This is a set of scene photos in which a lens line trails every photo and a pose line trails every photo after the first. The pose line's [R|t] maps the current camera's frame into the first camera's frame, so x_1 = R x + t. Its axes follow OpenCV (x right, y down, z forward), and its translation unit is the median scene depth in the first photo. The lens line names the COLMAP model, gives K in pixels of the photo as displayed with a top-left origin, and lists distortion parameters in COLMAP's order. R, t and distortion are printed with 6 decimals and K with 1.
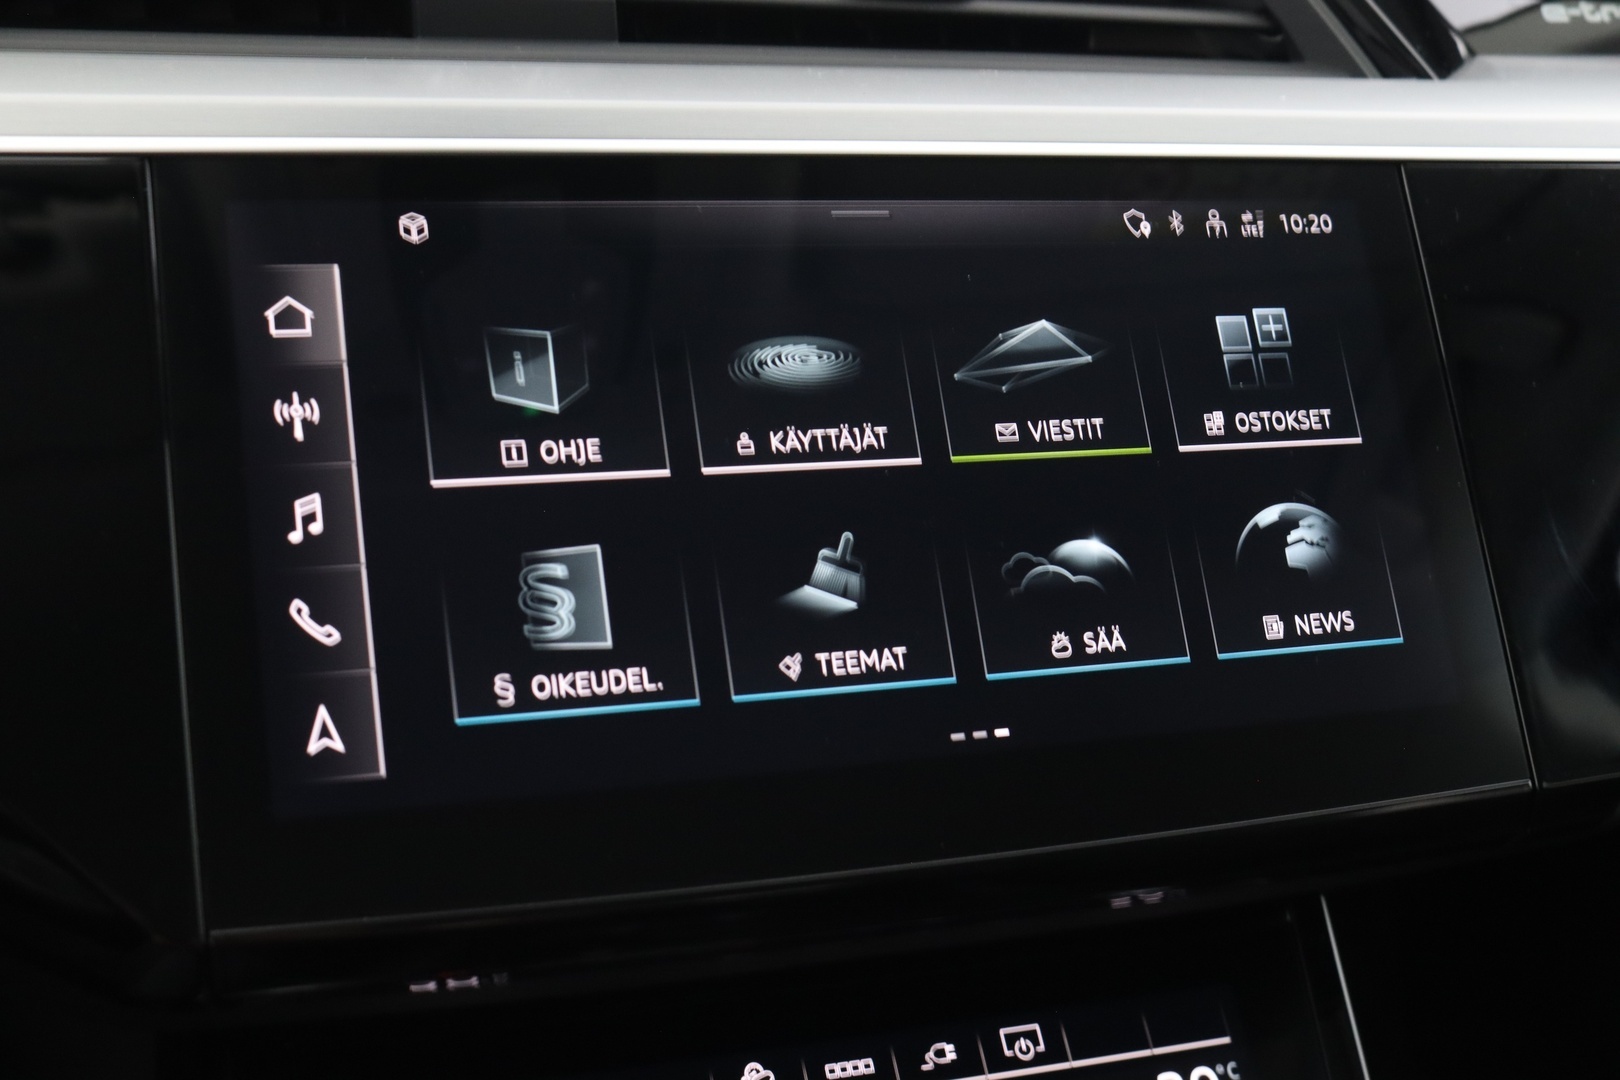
lens RADIAL K [[2090.0, 0, 810.0], [0, 2090.0, 540.0], [0, 0, 1]] dist [-0.033924, -0.011826]
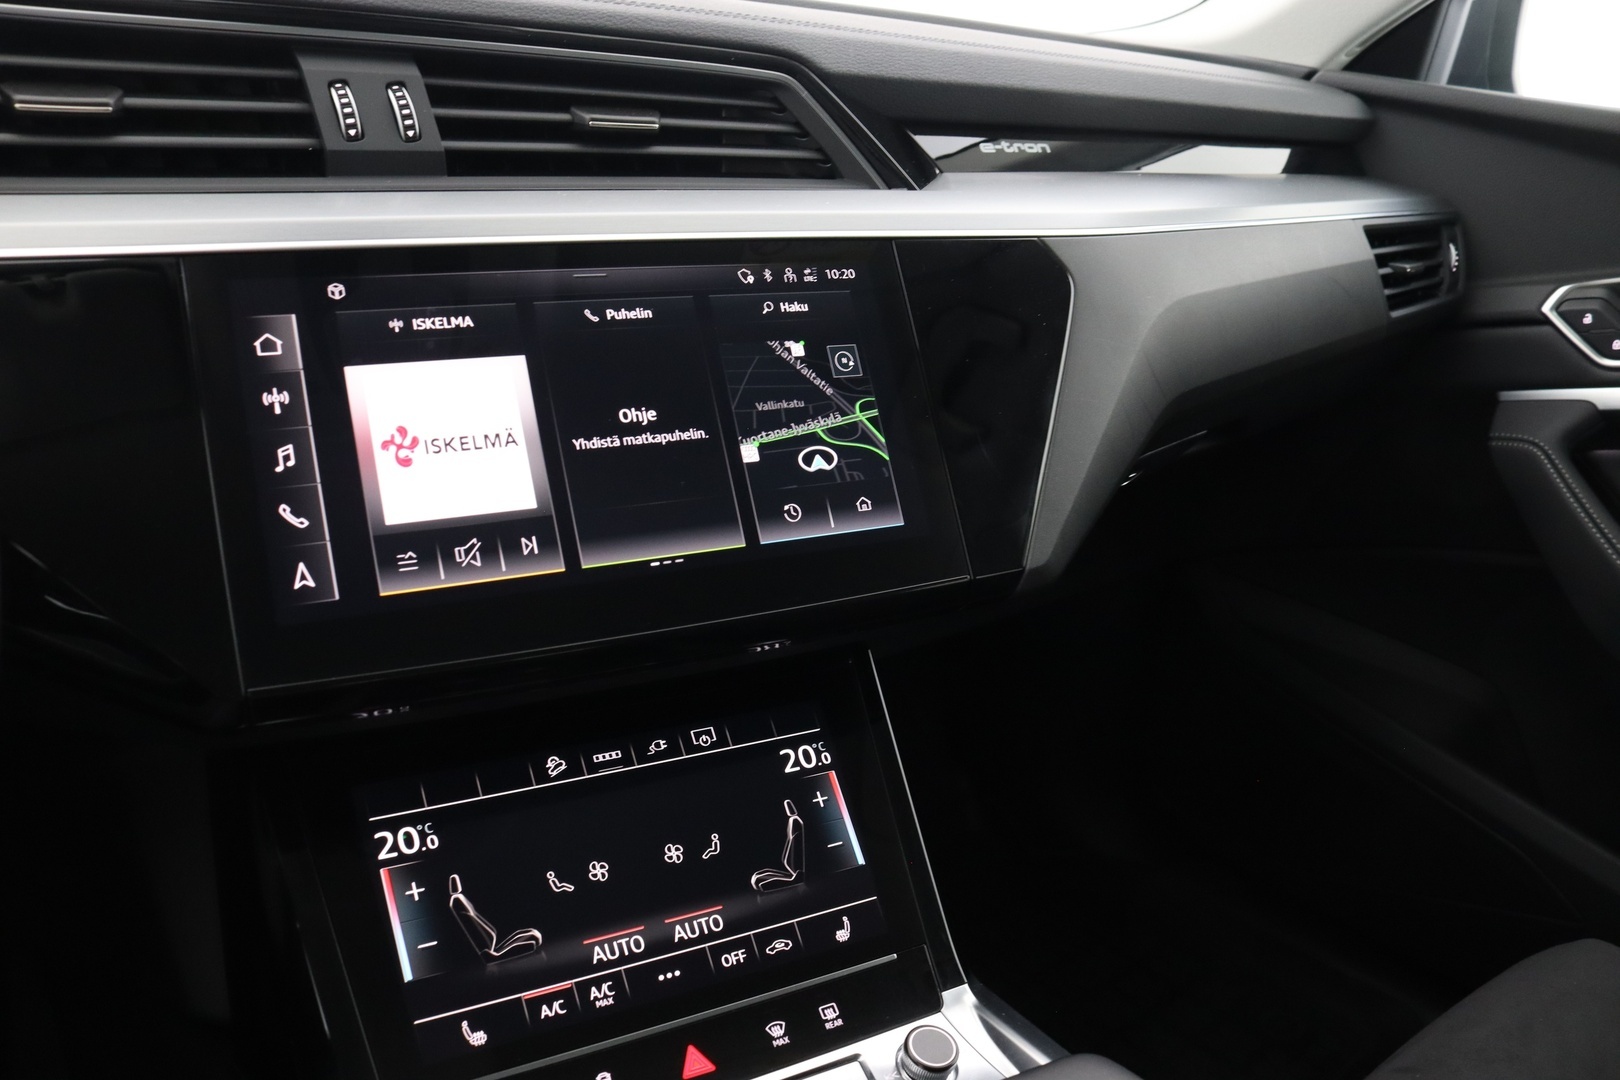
lens RADIAL K [[1367.3, 0, 803.0], [0, 1367.3, 542.6], [0, 0, 1]] dist [-0.169504, 0.168530]
pose [[0.985413, -0.048259, 0.163193, 0.003483], [0.039202, 0.997531, 0.058270, 0.010381], [-0.165602, -0.051023, 0.984872, -0.167868]]
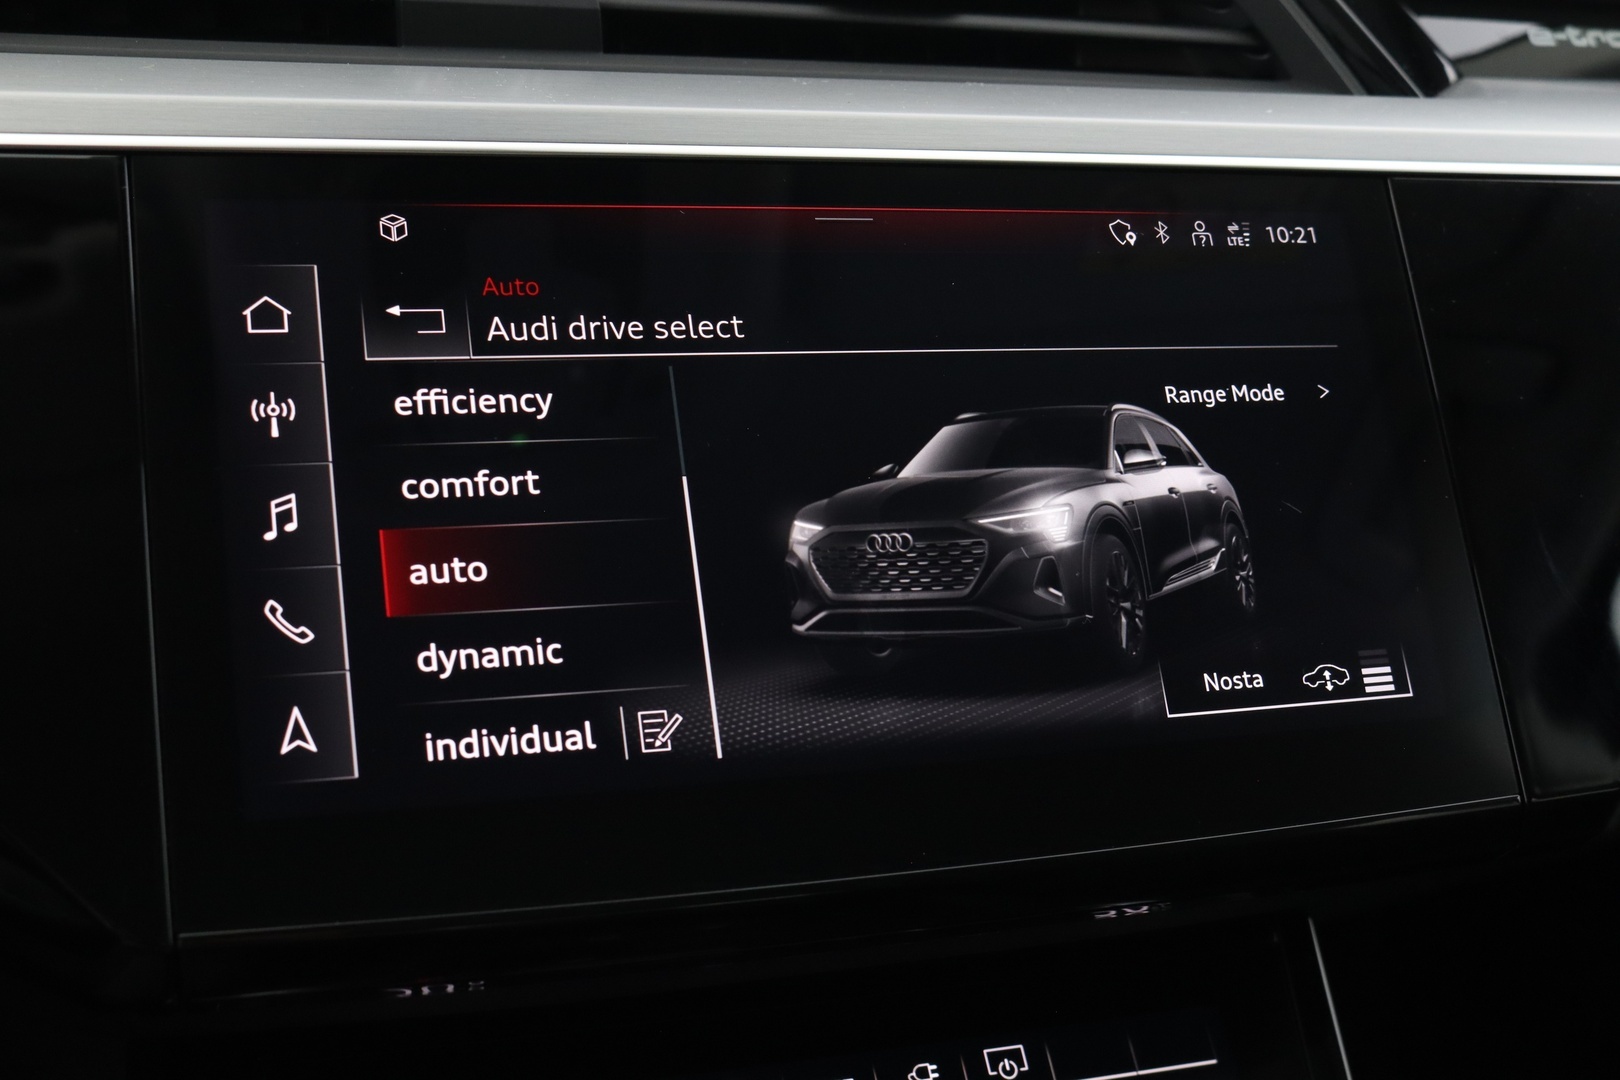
lens RADIAL K [[2090.0, 0, 810.0], [0, 2090.0, 540.0], [0, 0, 1]] dist [-0.033924, -0.011826]
pose [[0.999982, 0.004532, 0.003859, 0.004481], [-0.004436, 0.999691, -0.024466, 0.019776], [-0.003968, 0.024449, 0.999693, 0.008877]]
